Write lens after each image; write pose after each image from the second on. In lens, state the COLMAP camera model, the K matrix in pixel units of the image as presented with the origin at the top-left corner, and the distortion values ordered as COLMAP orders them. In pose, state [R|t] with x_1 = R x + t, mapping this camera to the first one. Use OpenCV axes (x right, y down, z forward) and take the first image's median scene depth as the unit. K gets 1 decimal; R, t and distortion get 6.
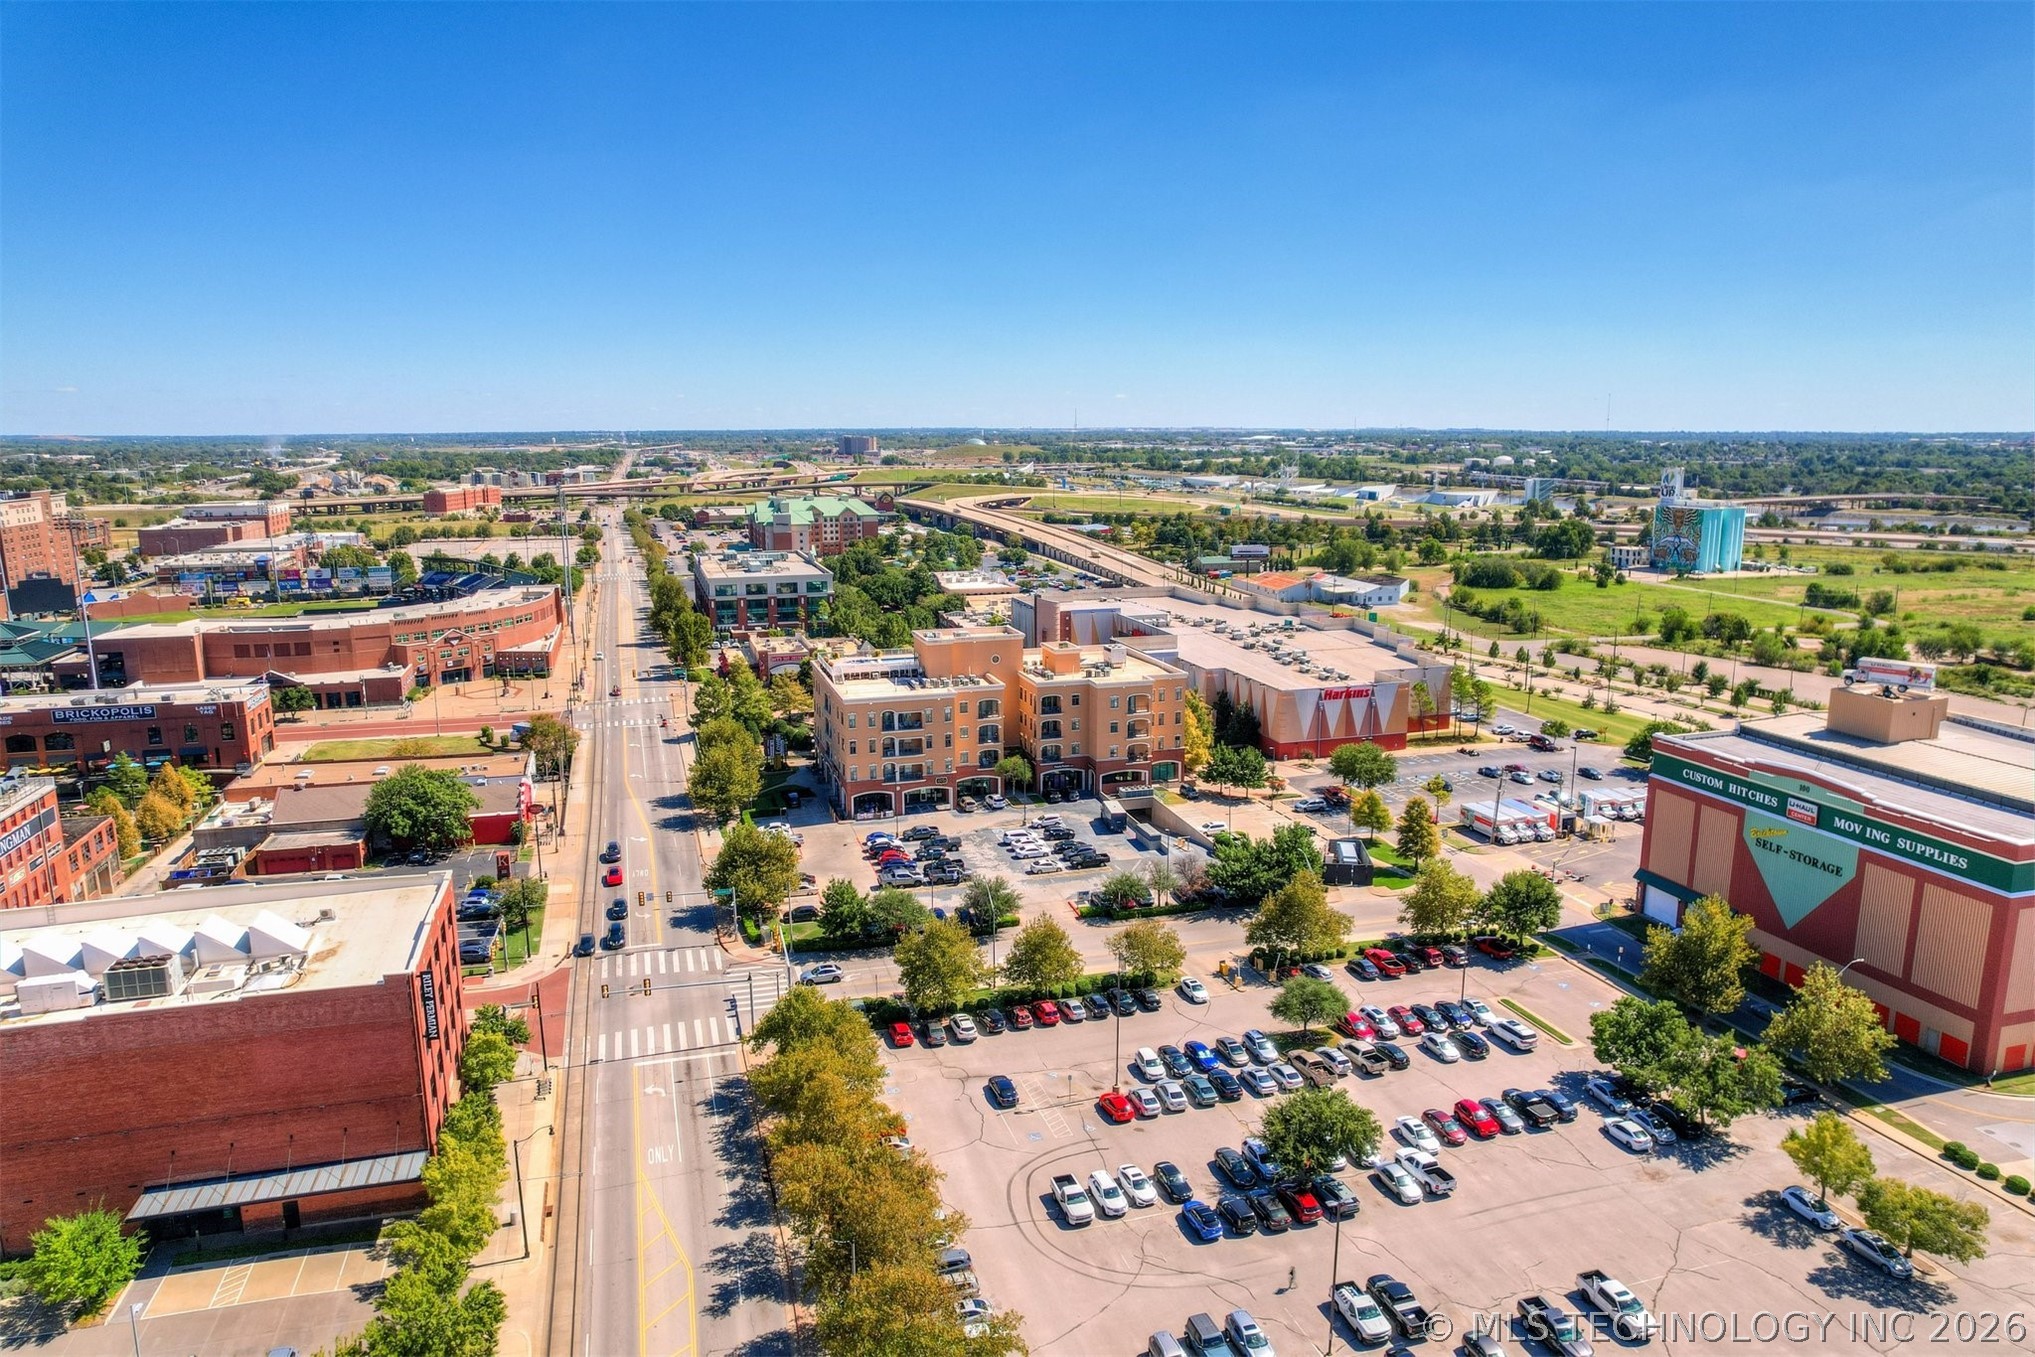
lens RADIAL K [[1298.2, 0, 1025.3], [0, 1298.2, 678.7], [0, 0, 1]] dist [-0.076942, 0.069784]
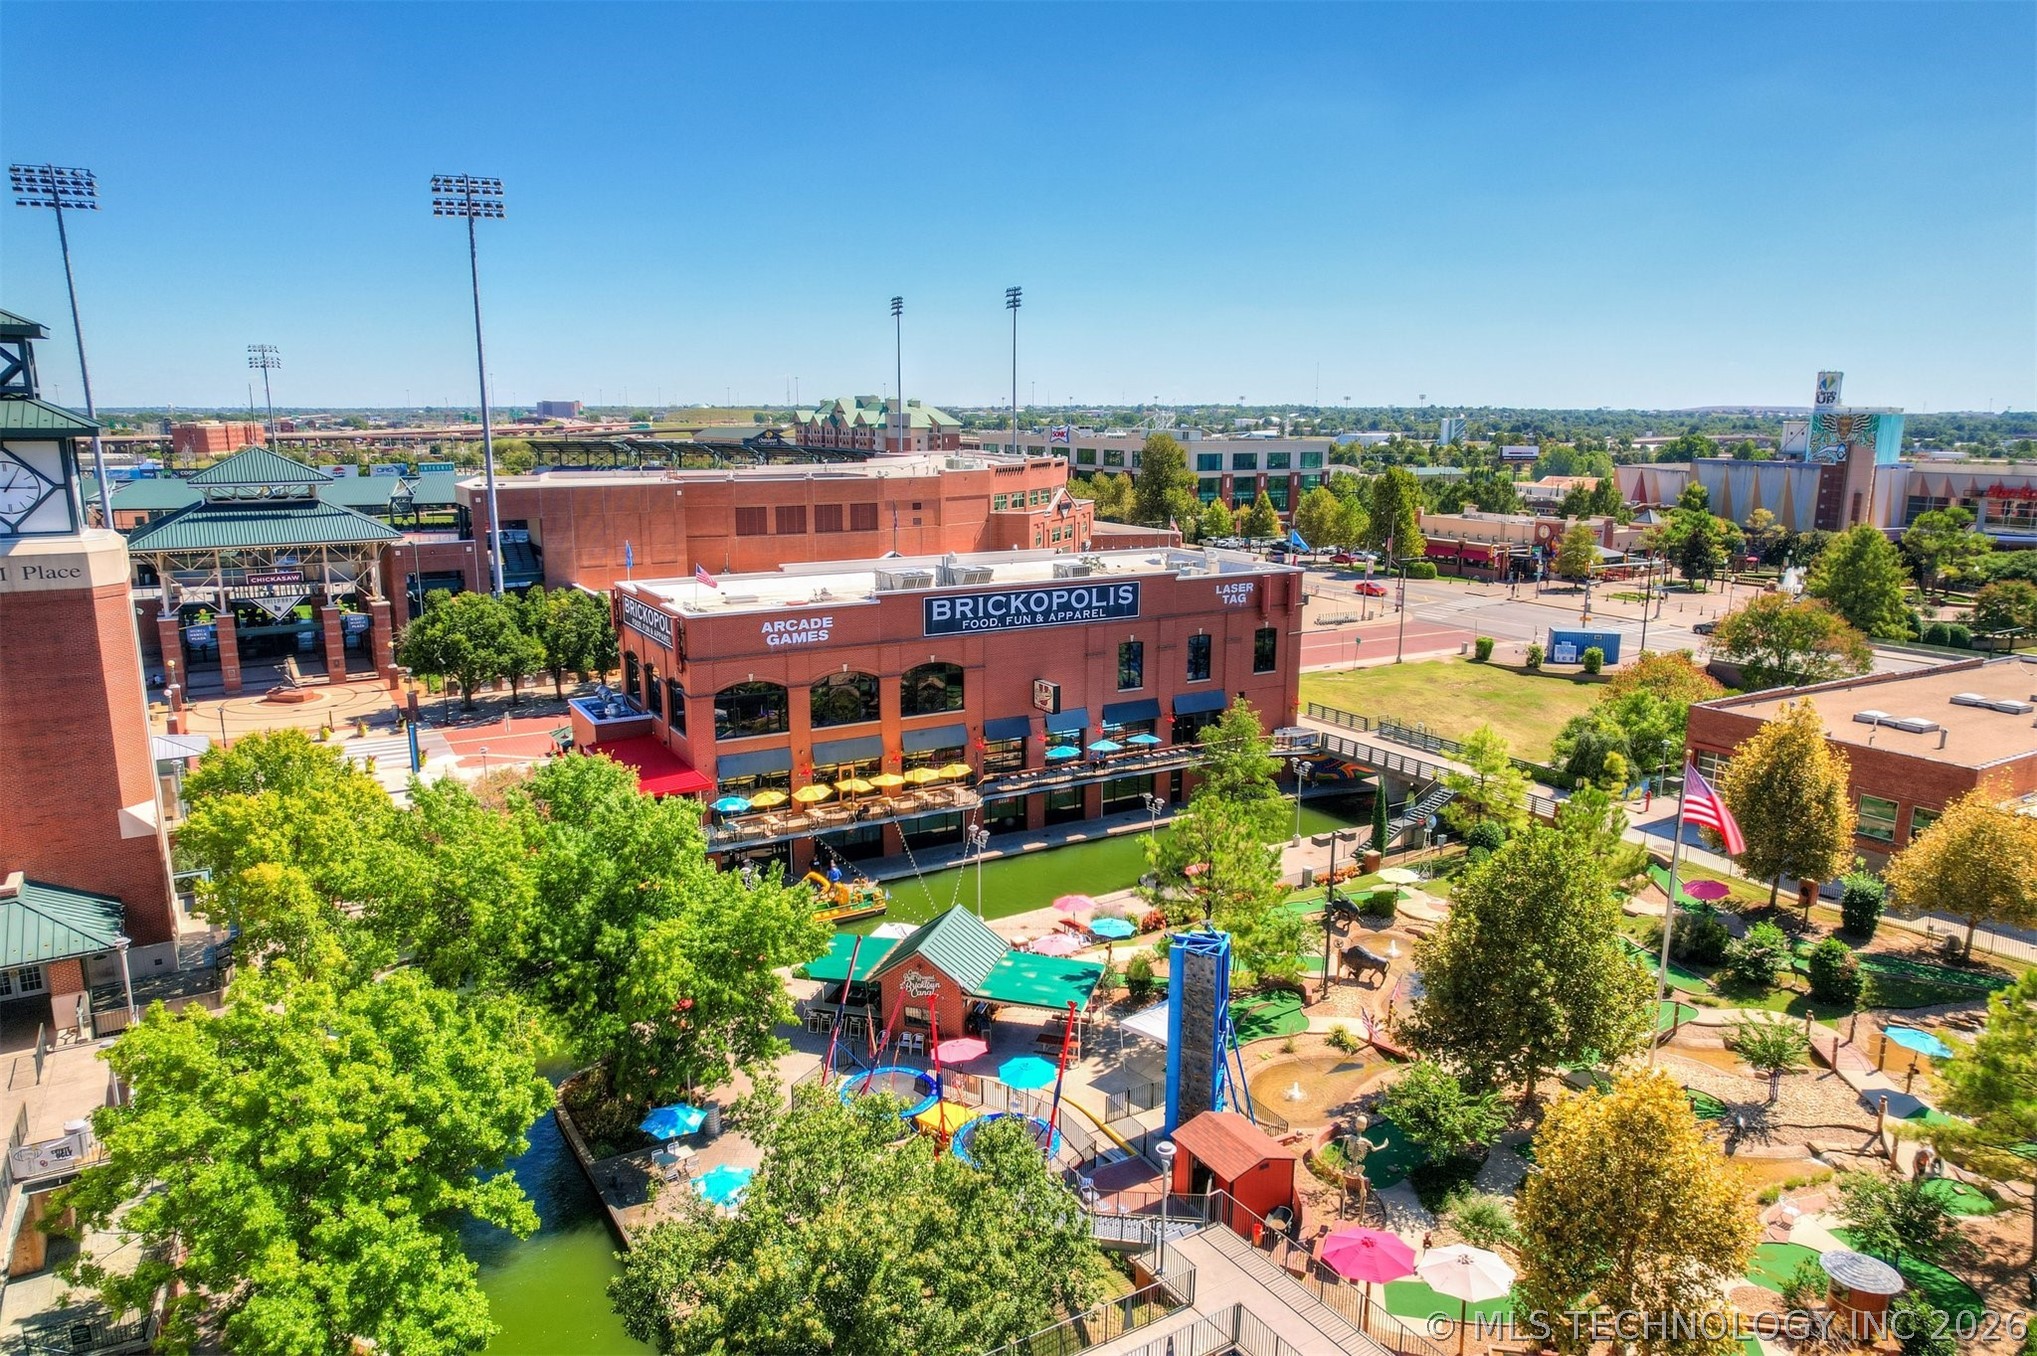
lens RADIAL K [[1301.9, 0, 1030.0], [0, 1301.9, 677.5], [0, 0, 1]] dist [-0.081987, 0.076122]
pose [[0.963515, -0.048202, 0.263279, -0.816314], [0.045205, 0.998826, 0.017434, 0.040729], [-0.263810, -0.004896, 0.964562, 0.649120]]
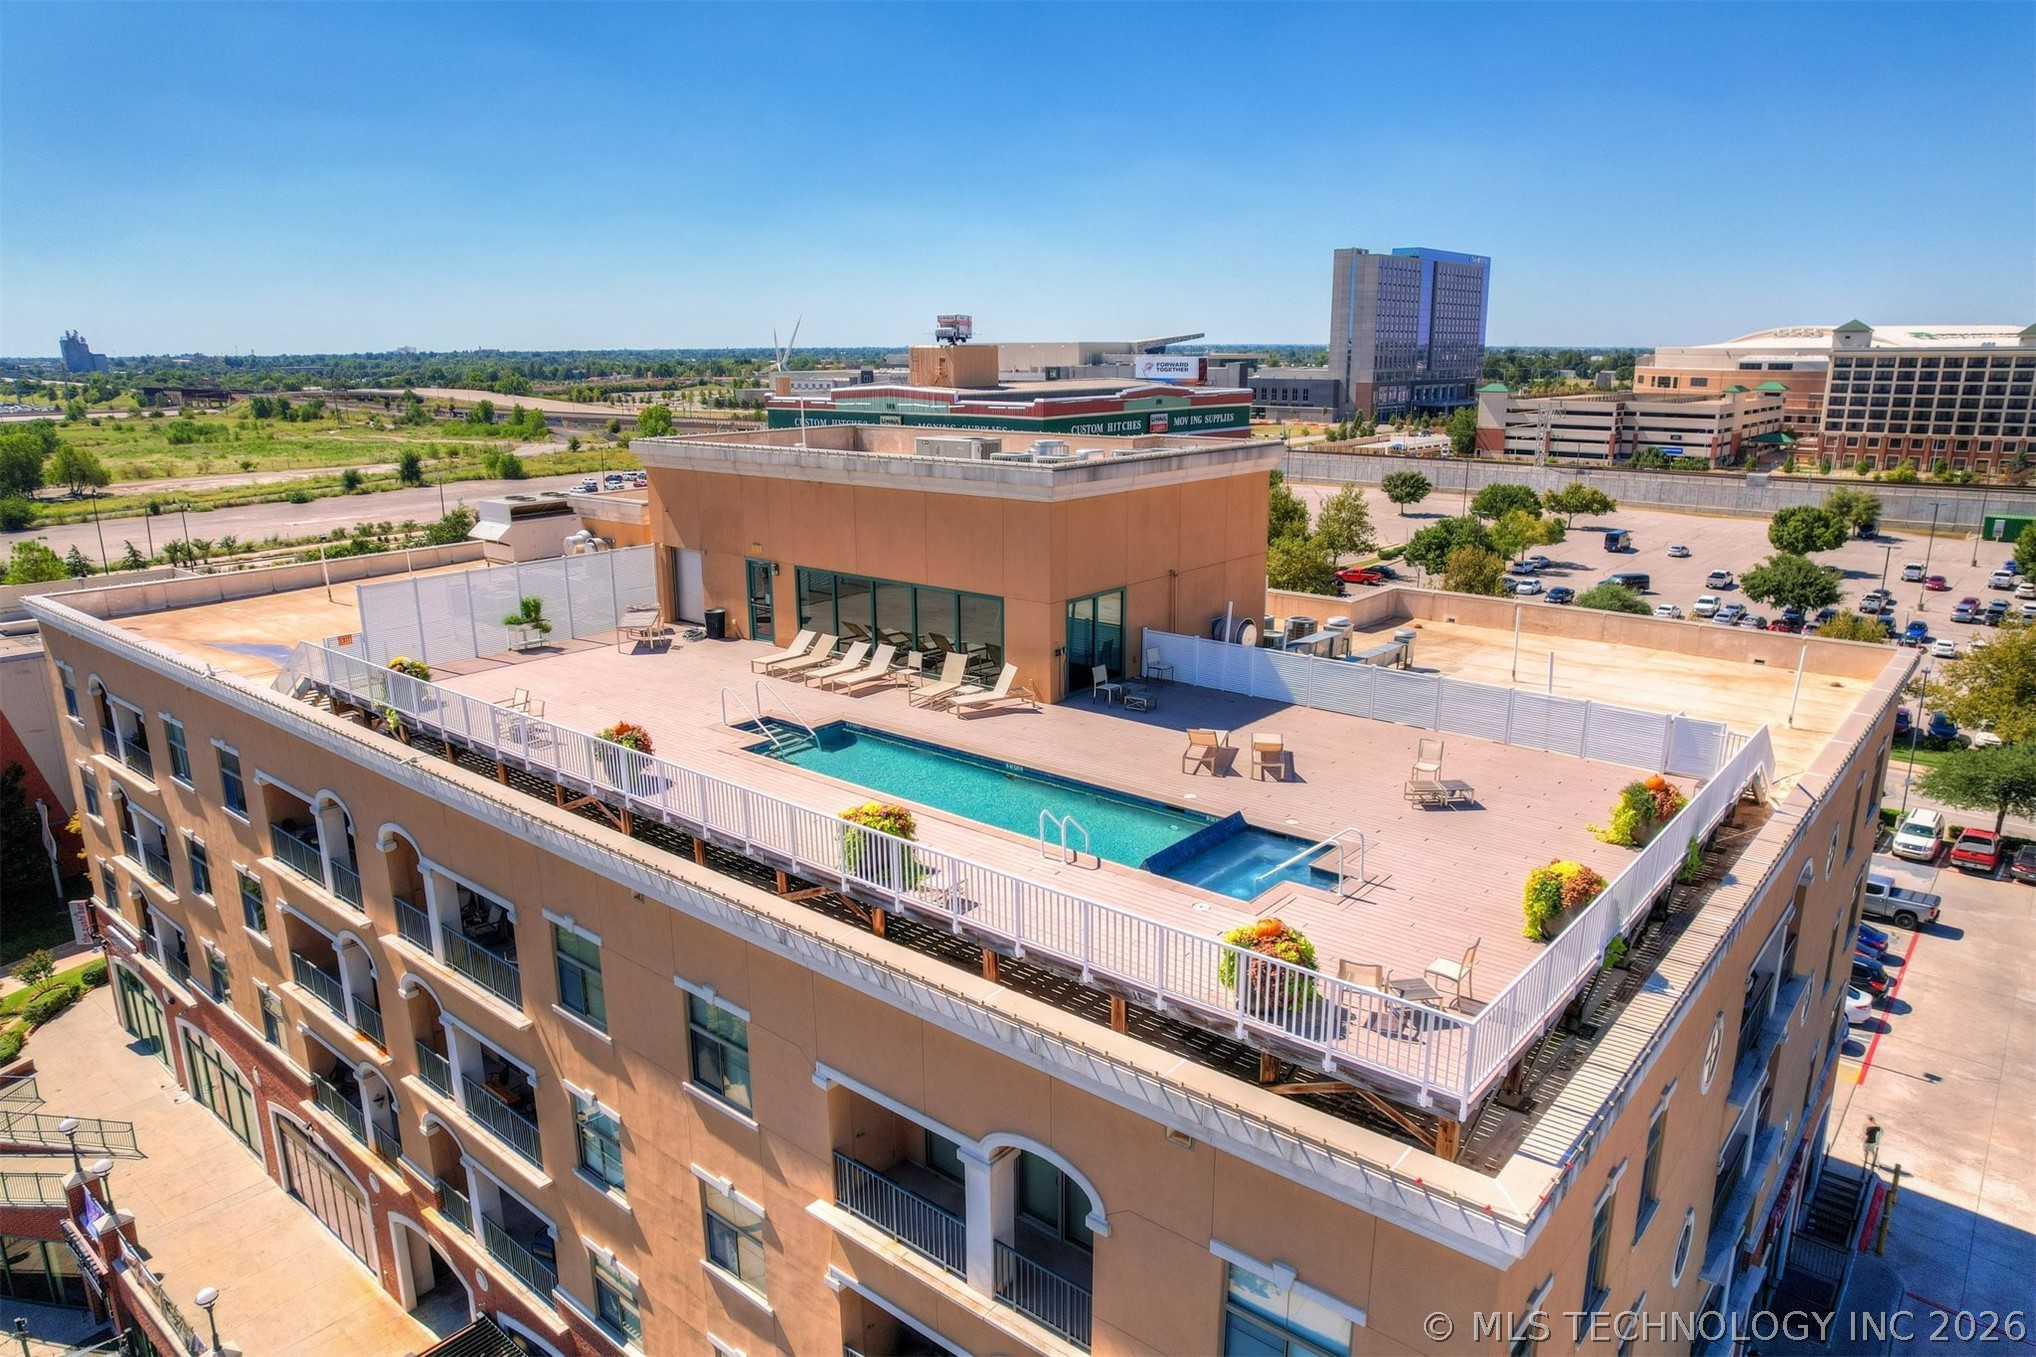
lens RADIAL K [[1301.3, 0, 1029.5], [0, 1301.3, 678.0], [0, 0, 1]] dist [-0.081987, 0.076122]
pose [[-0.543620, -0.203072, 0.814395, -0.198092], [0.166774, 0.924809, 0.341929, -0.062225], [-0.822596, 0.321699, -0.468877, 1.043554]]
